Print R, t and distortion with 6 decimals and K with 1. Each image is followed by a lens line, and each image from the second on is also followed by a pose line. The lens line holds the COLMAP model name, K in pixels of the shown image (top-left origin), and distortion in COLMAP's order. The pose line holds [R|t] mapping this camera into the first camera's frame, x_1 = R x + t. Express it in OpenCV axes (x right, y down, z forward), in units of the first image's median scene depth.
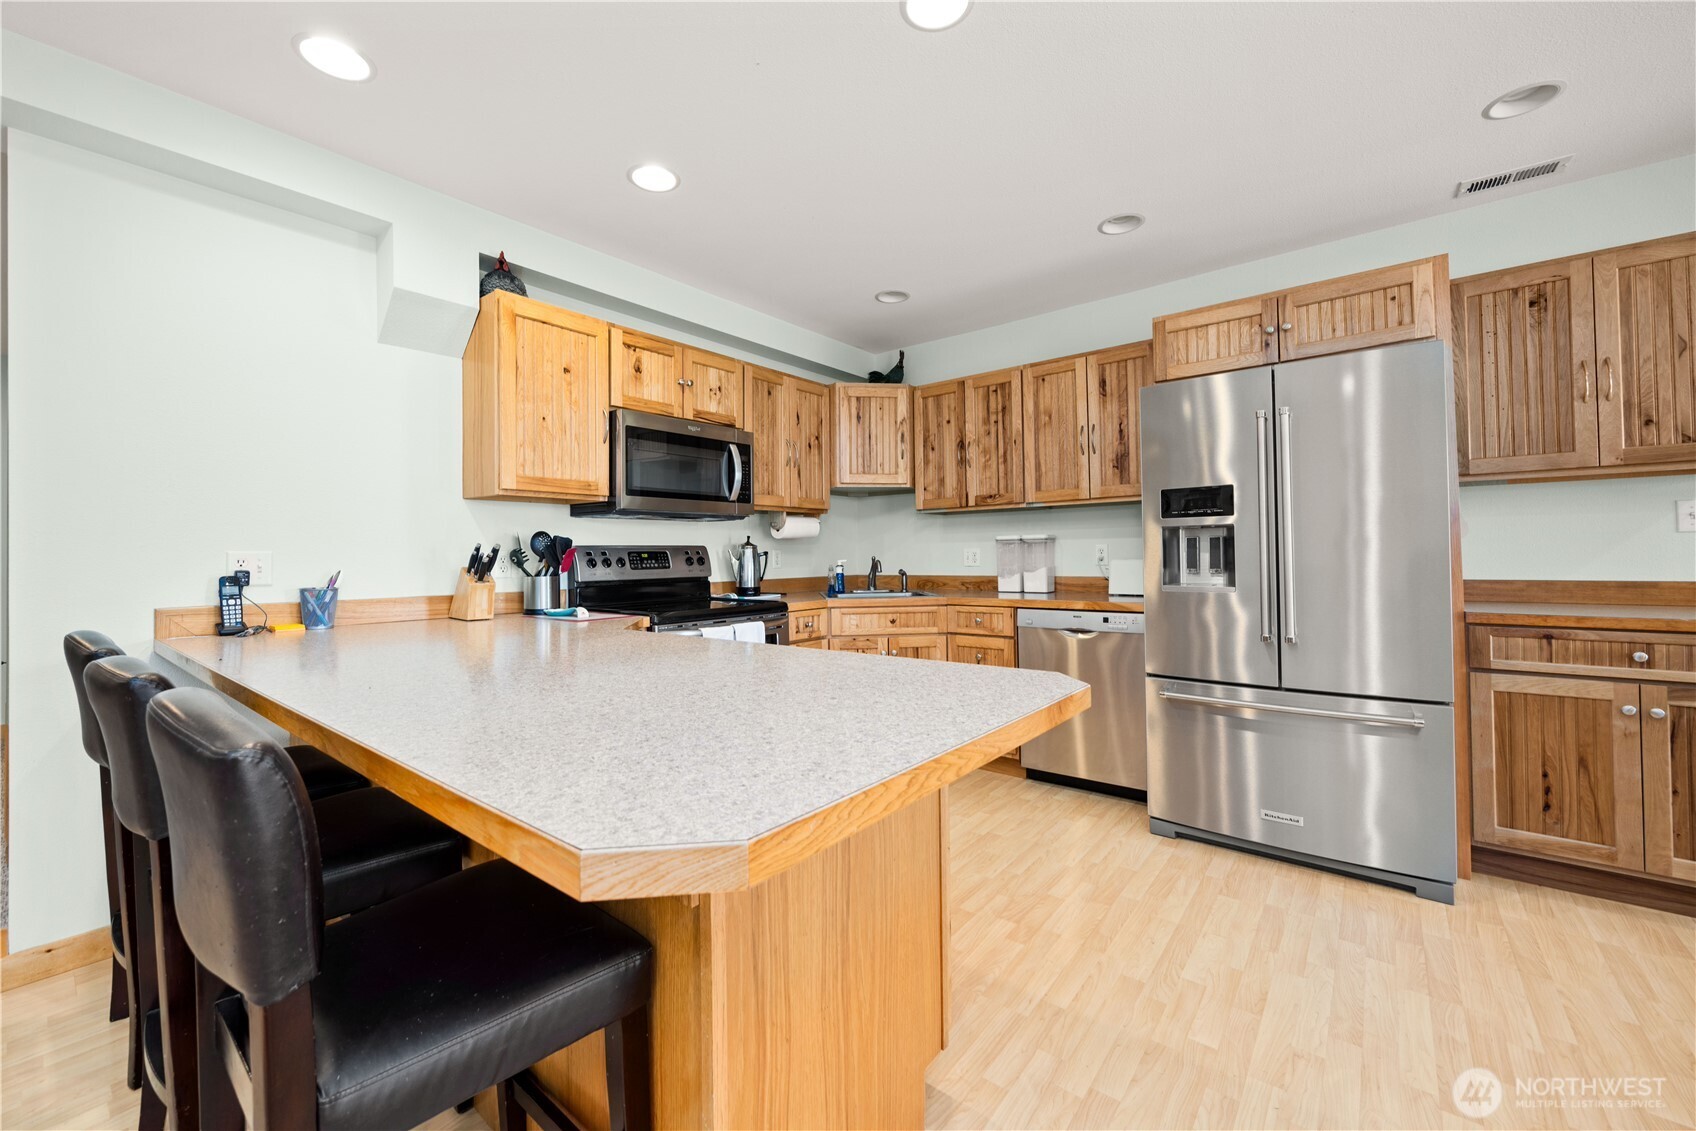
lens RADIAL K [[670.1, 0, 847.0], [0, 670.1, 544.1], [0, 0, 1]] dist [-0.006960, 0.000720]
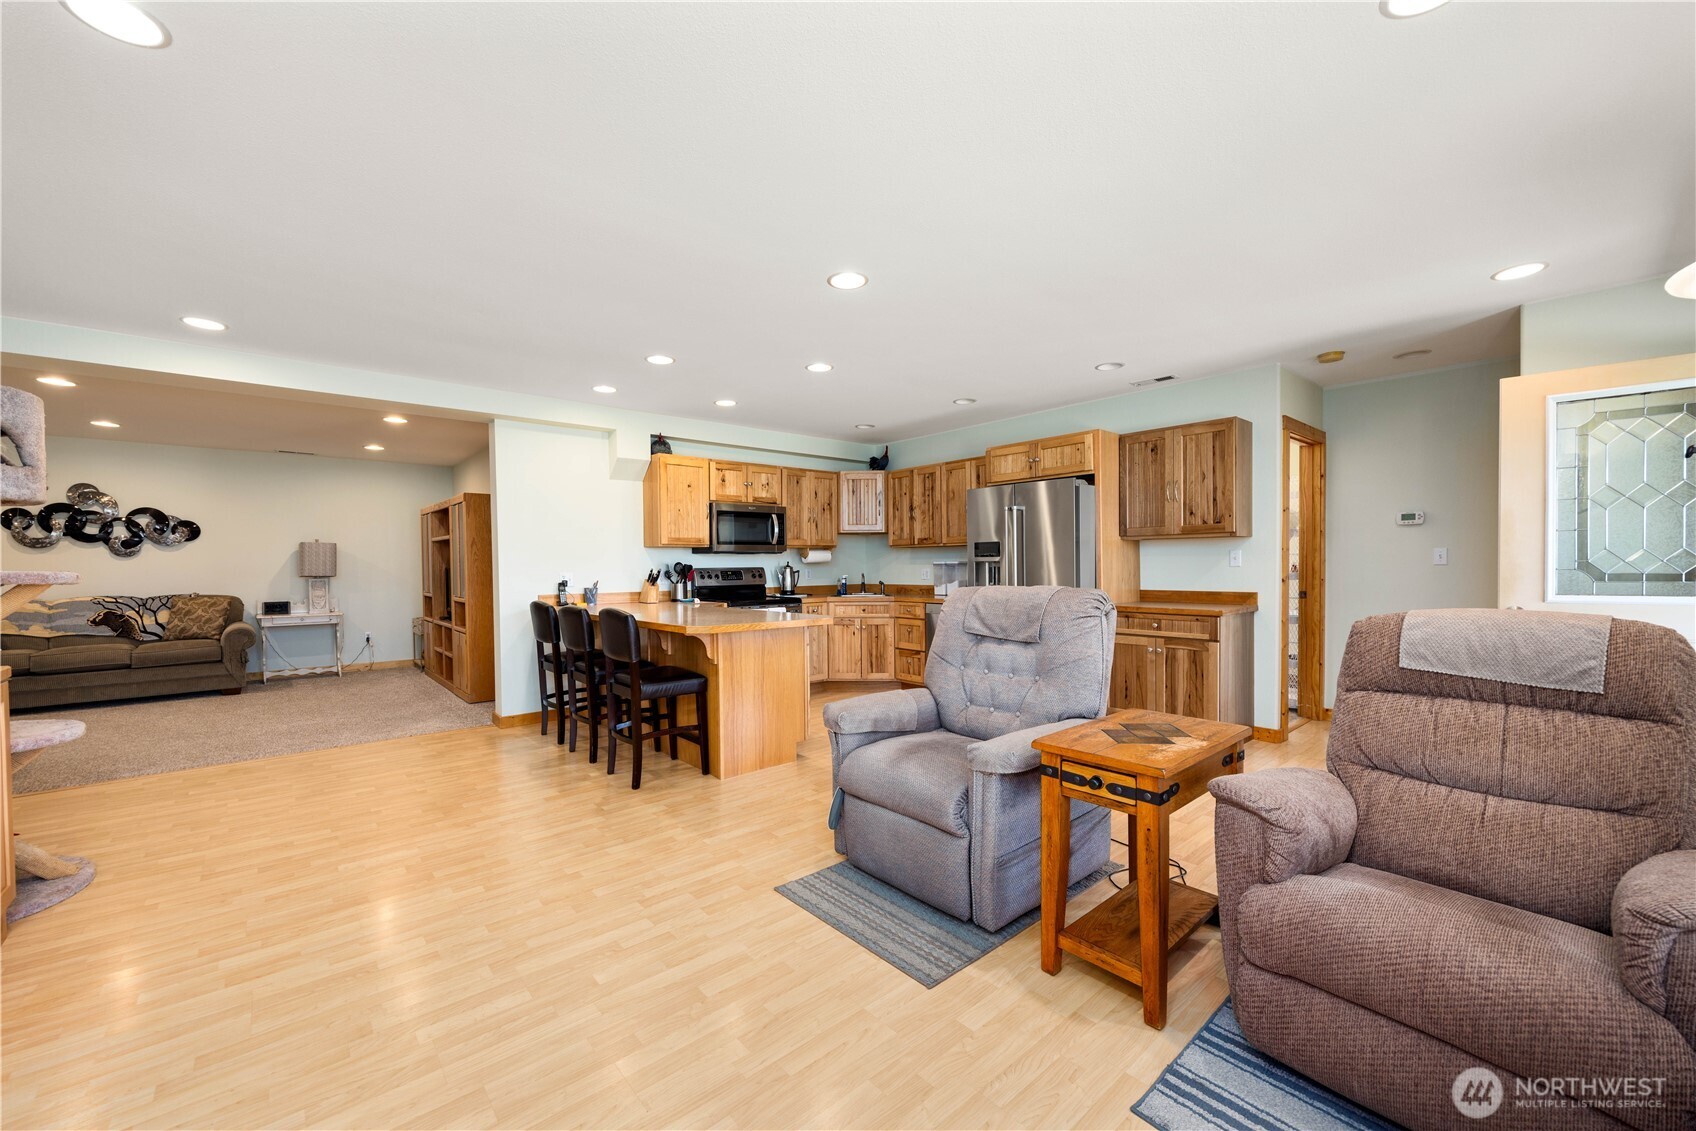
lens RADIAL K [[670.1, 0, 850.8], [0, 670.1, 574.6], [0, 0, 1]] dist [-0.006960, 0.000720]
pose [[0.985326, 0.007185, -0.170530, 0.351280], [-0.001346, 0.999410, 0.034331, -0.042620], [0.170676, -0.033598, 0.984754, -0.791686]]
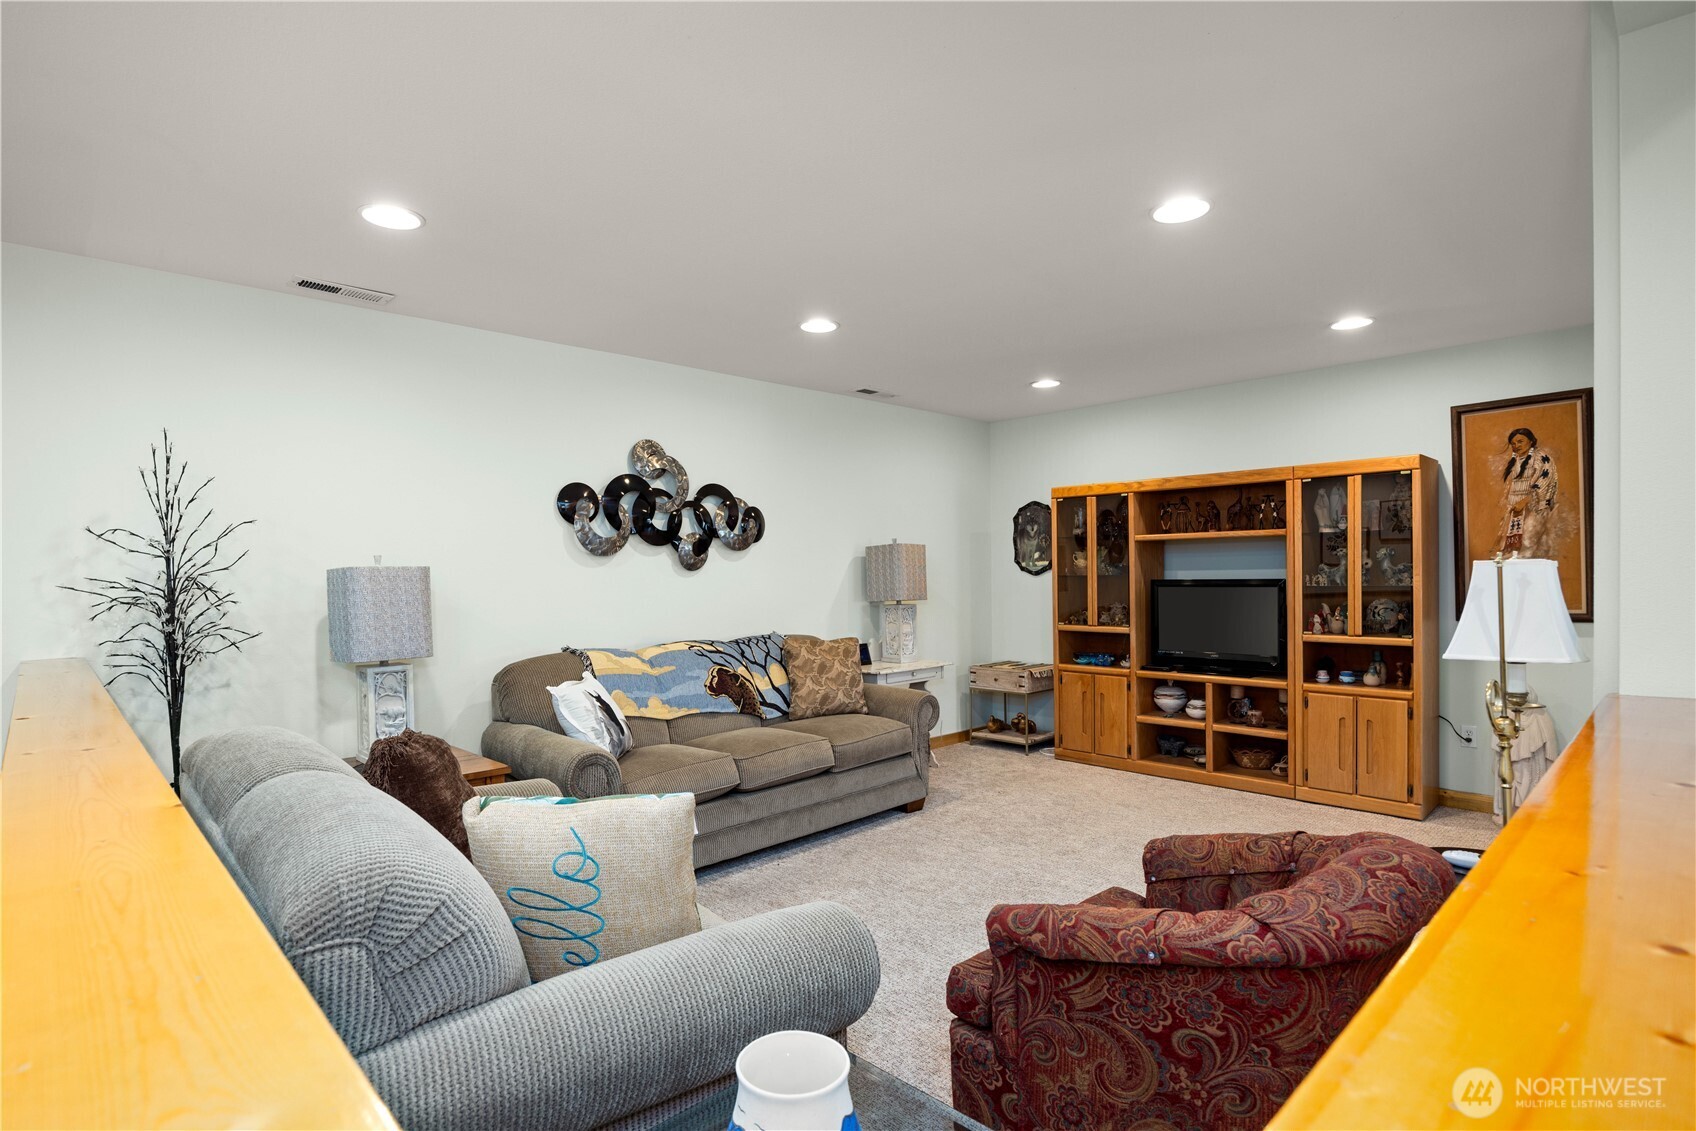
lens RADIAL K [[849.6, 0, 843.7], [0, 849.6, 572.5], [0, 0, 1]] dist [-0.001742, -0.000082]
pose [[0.994068, -0.002782, -0.108722, -1.606722], [0.004418, 0.999880, 0.014815, -0.041446], [0.108667, -0.015207, 0.993962, -0.614691]]
